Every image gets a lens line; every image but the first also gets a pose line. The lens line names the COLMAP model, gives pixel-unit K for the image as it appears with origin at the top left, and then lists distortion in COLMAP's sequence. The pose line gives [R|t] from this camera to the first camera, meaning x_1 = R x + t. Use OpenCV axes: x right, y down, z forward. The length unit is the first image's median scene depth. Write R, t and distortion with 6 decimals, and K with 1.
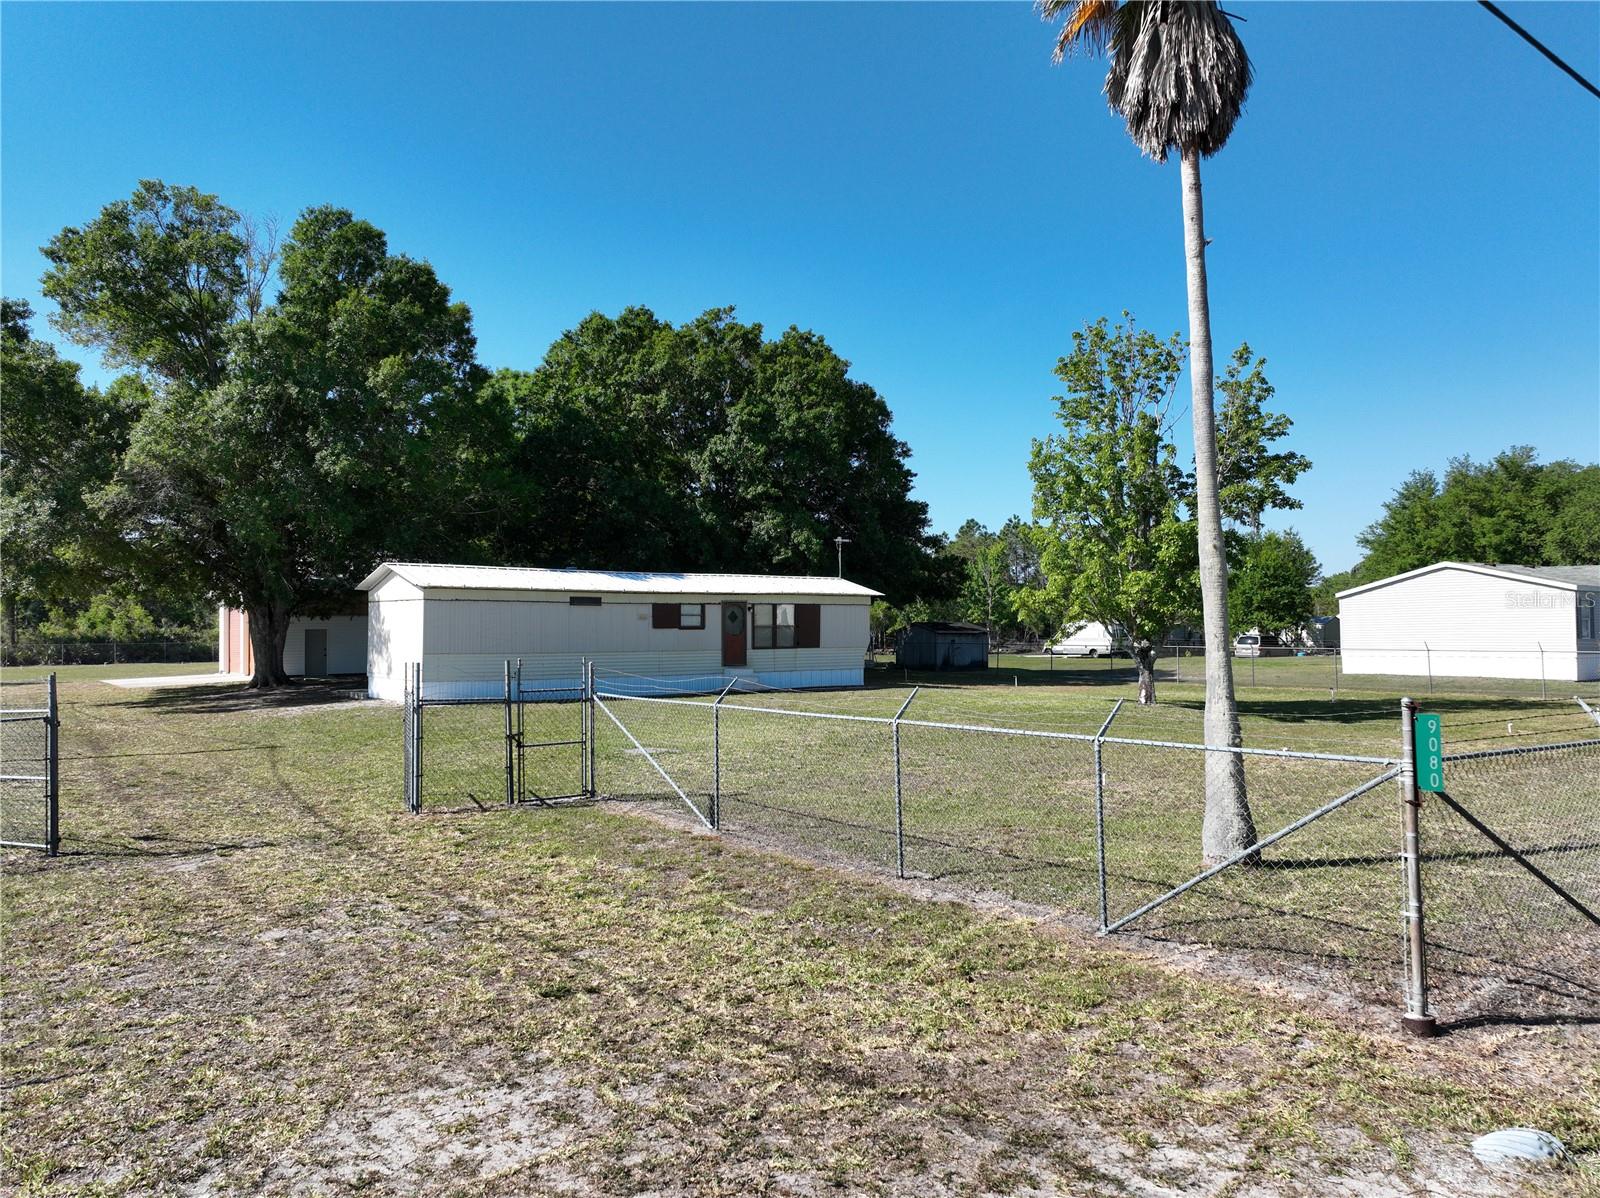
lens RADIAL K [[1129.8, 0, 768.1], [0, 1129.8, 587.4], [0, 0, 1]] dist [-0.005134, 0.020095]
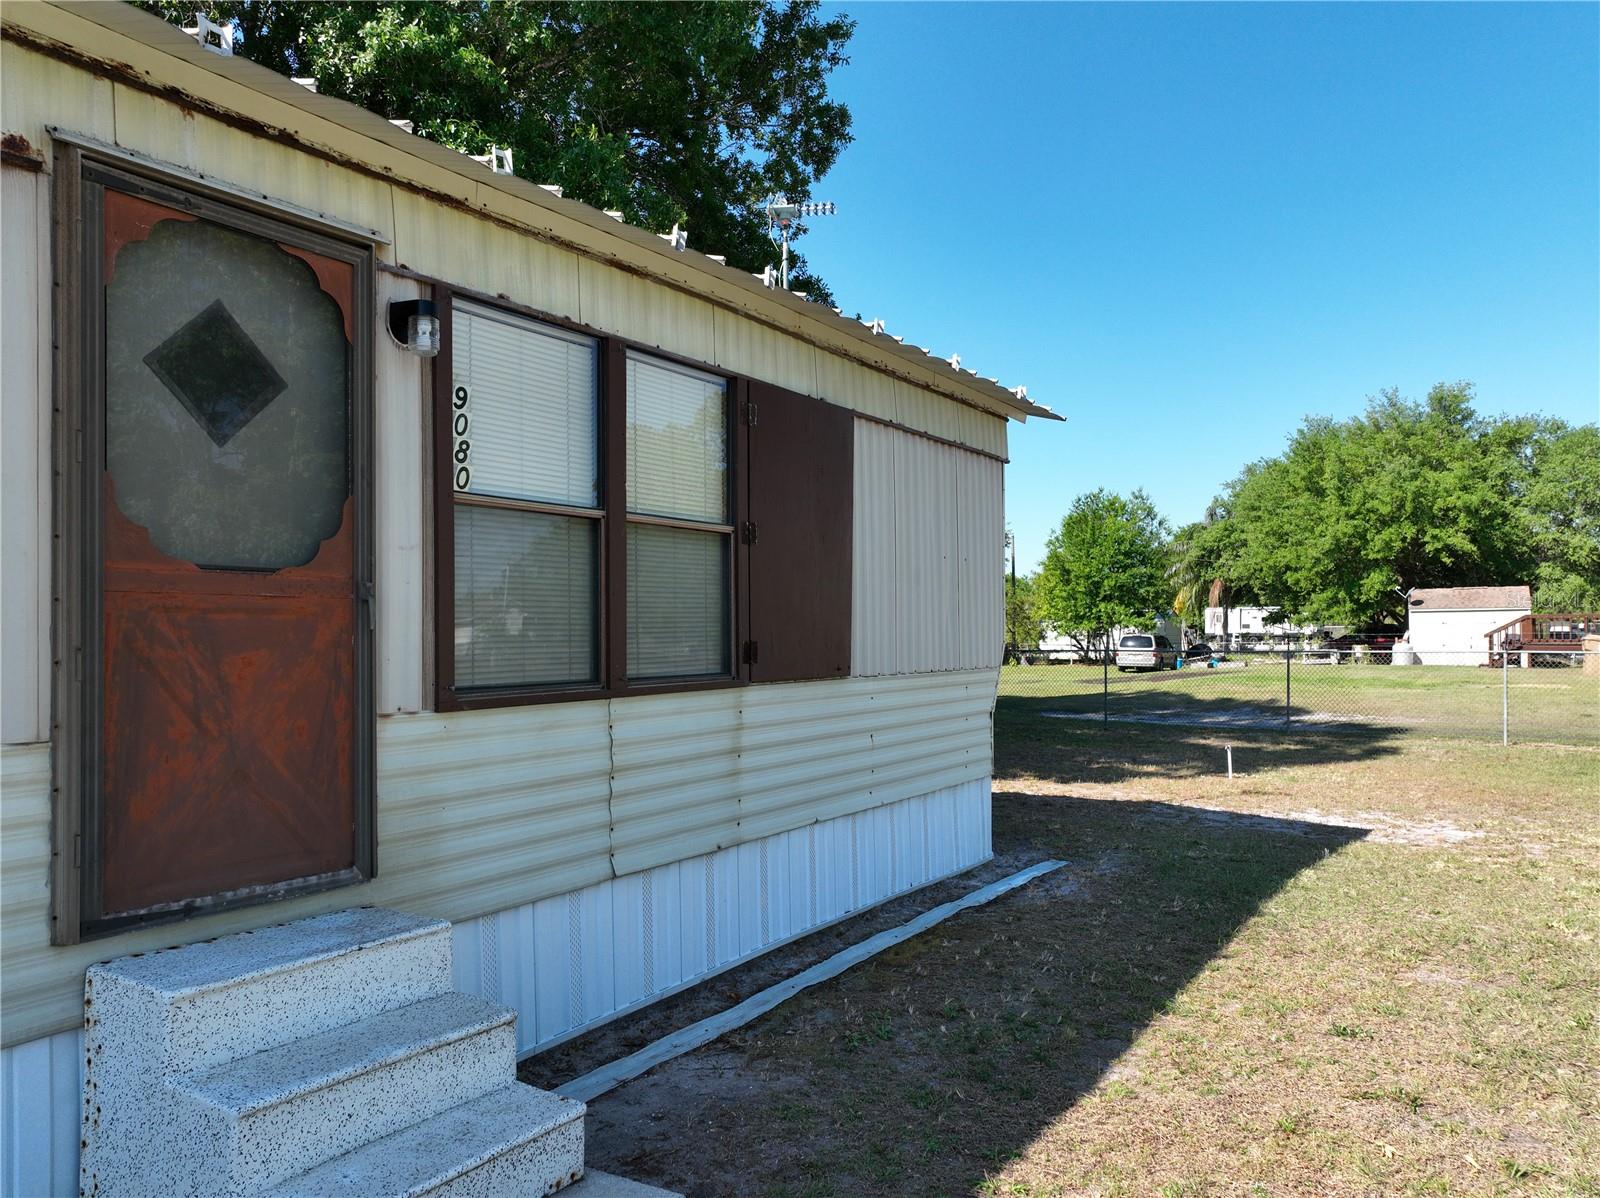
lens RADIAL K [[1129.8, 0, 798.1], [0, 1129.8, 651.2], [0, 0, 1]] dist [-0.005134, 0.020095]
pose [[0.942144, -0.011895, 0.334998, -0.017179], [-0.004440, 0.998840, 0.047956, 0.043906], [-0.335179, -0.046669, 0.940998, 0.885870]]
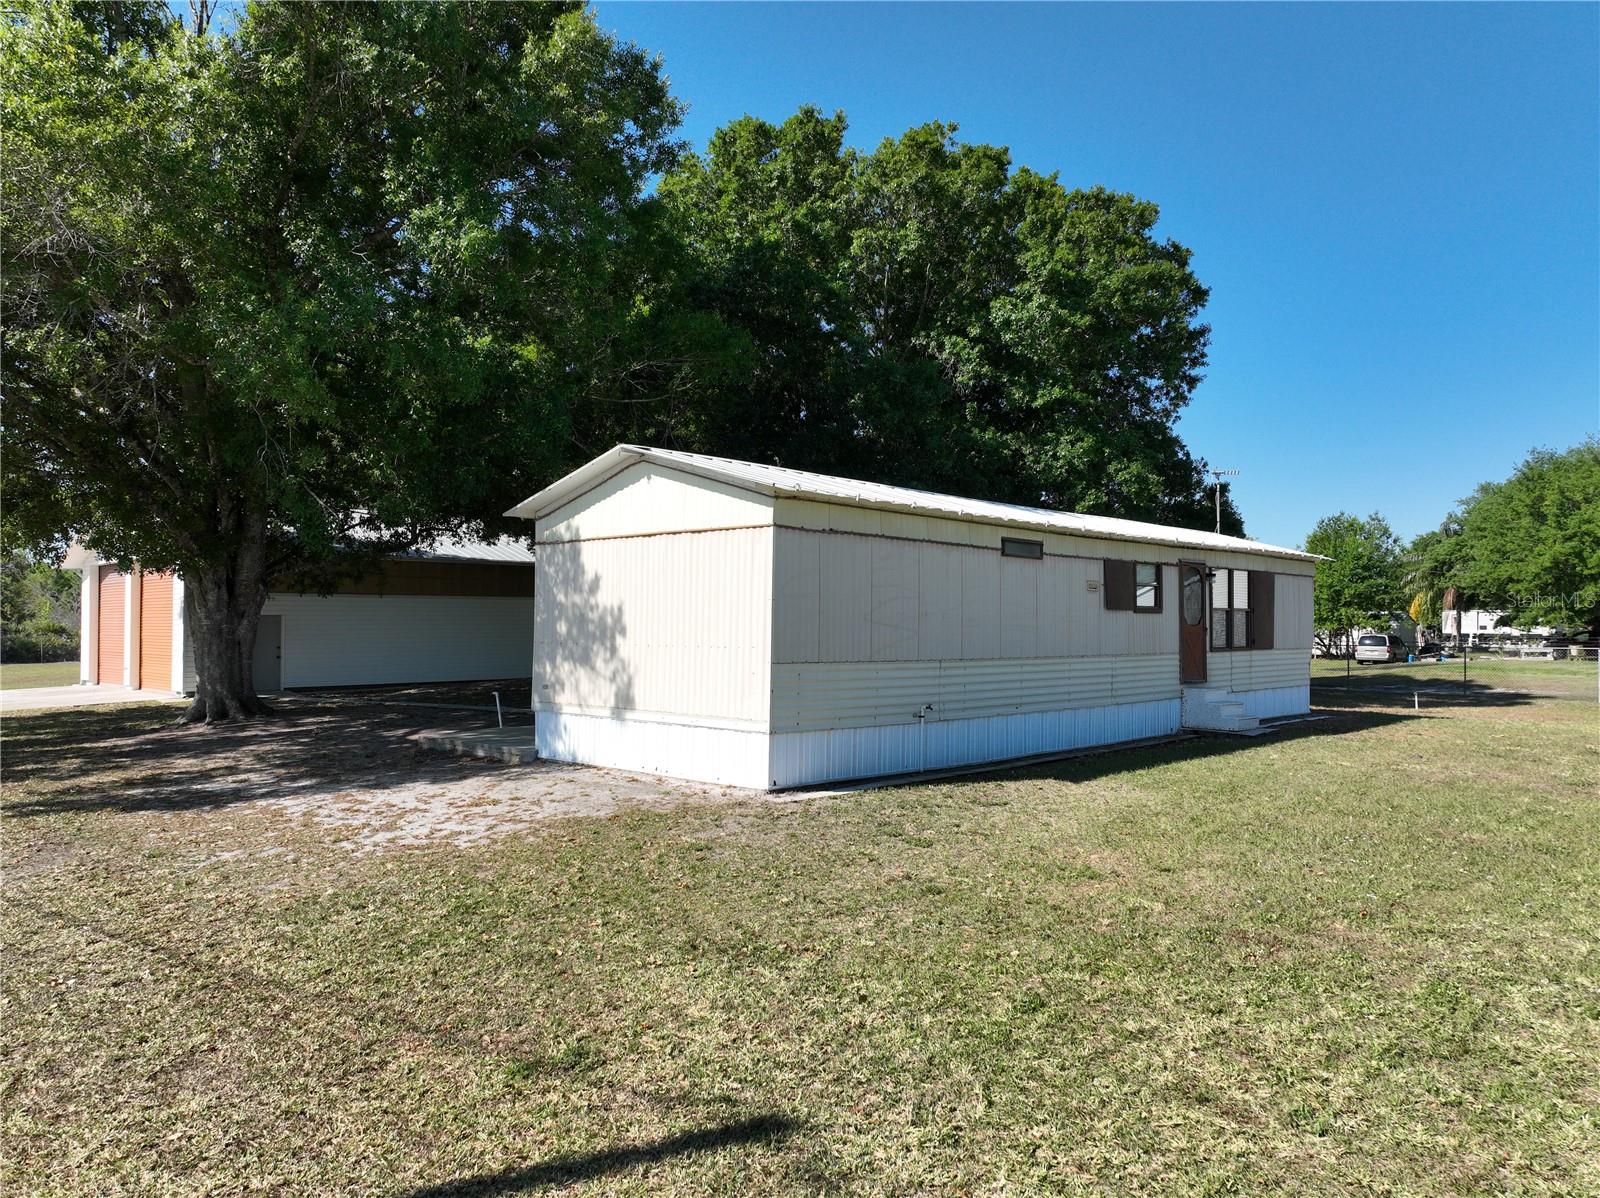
lens RADIAL K [[1129.8, 0, 793.7], [0, 1129.8, 606.5], [0, 0, 1]] dist [-0.005134, 0.020095]
pose [[0.987926, 0.008624, 0.154688, -0.295306], [-0.011452, 0.999783, 0.017403, 0.026123], [-0.154505, -0.018964, 0.987810, 0.495082]]
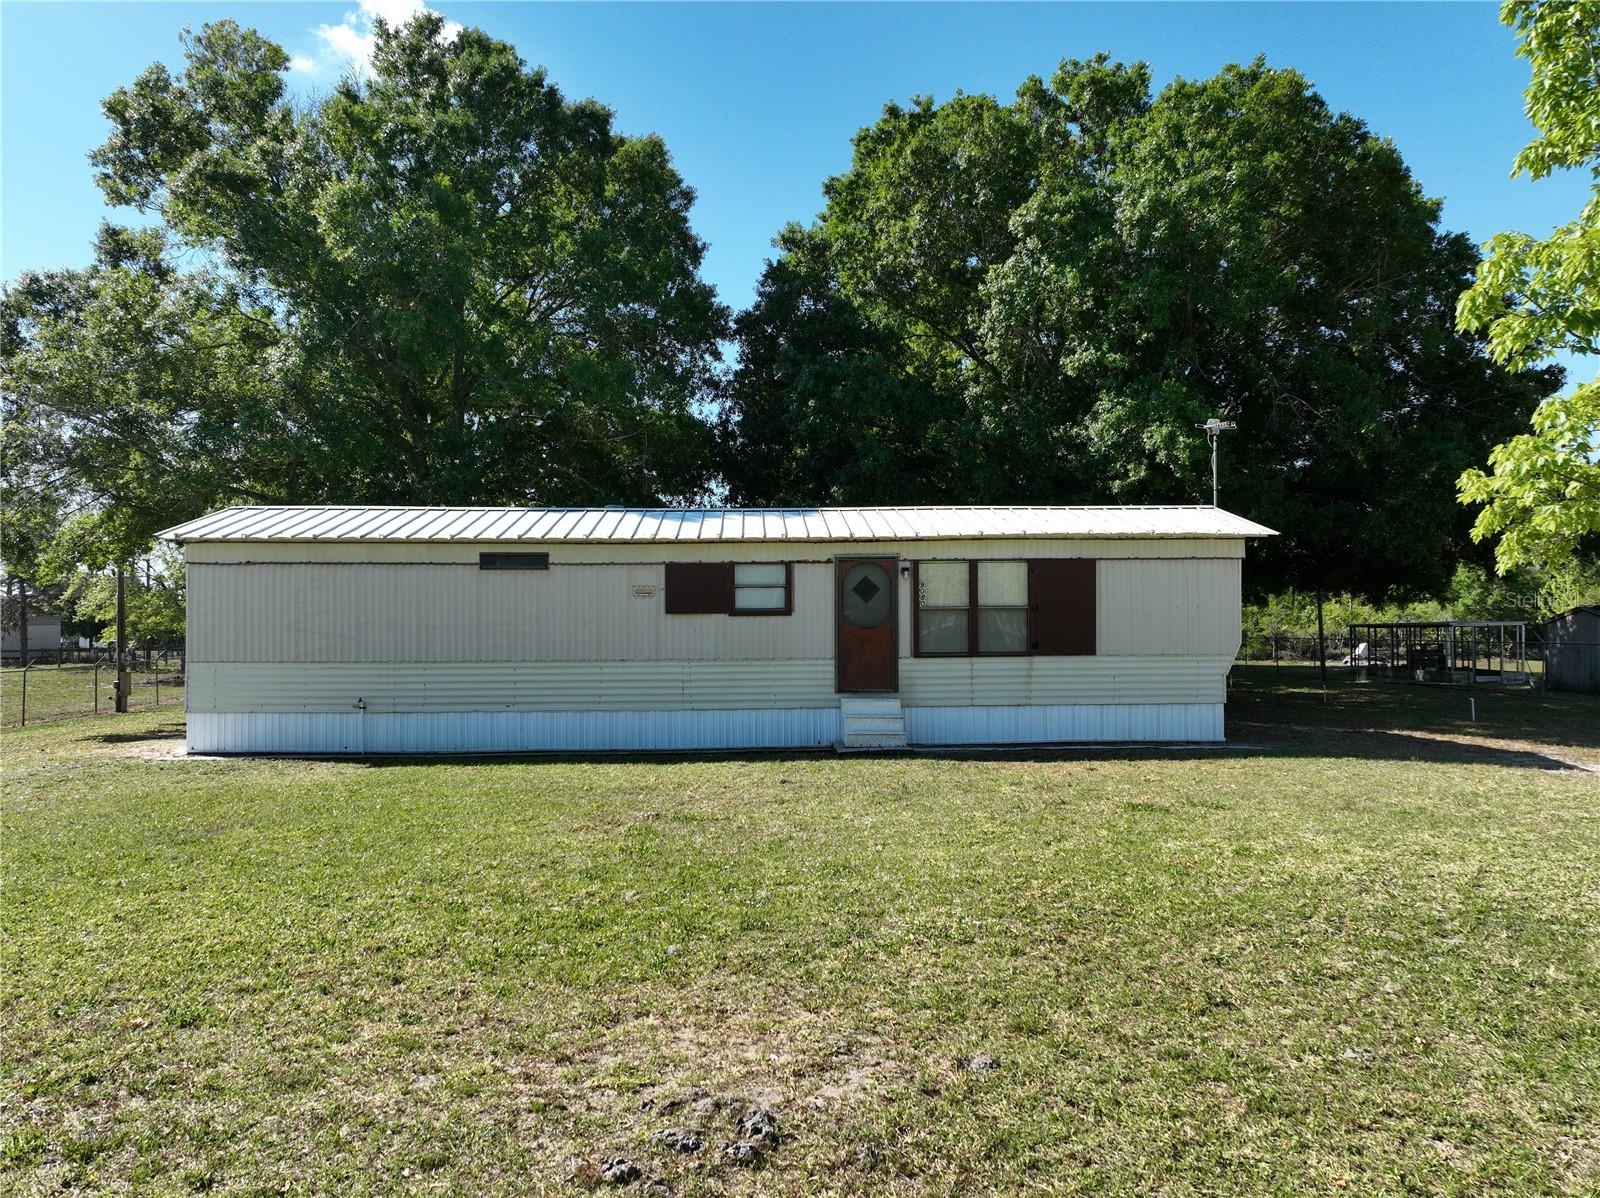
lens RADIAL K [[1129.8, 0, 775.2], [0, 1129.8, 646.5], [0, 0, 1]] dist [-0.005134, 0.020095]
pose [[0.826624, -0.003941, -0.562741, 0.203578], [0.026249, 0.999157, 0.031560, 0.033971], [0.562143, -0.040860, 0.826030, 0.576574]]
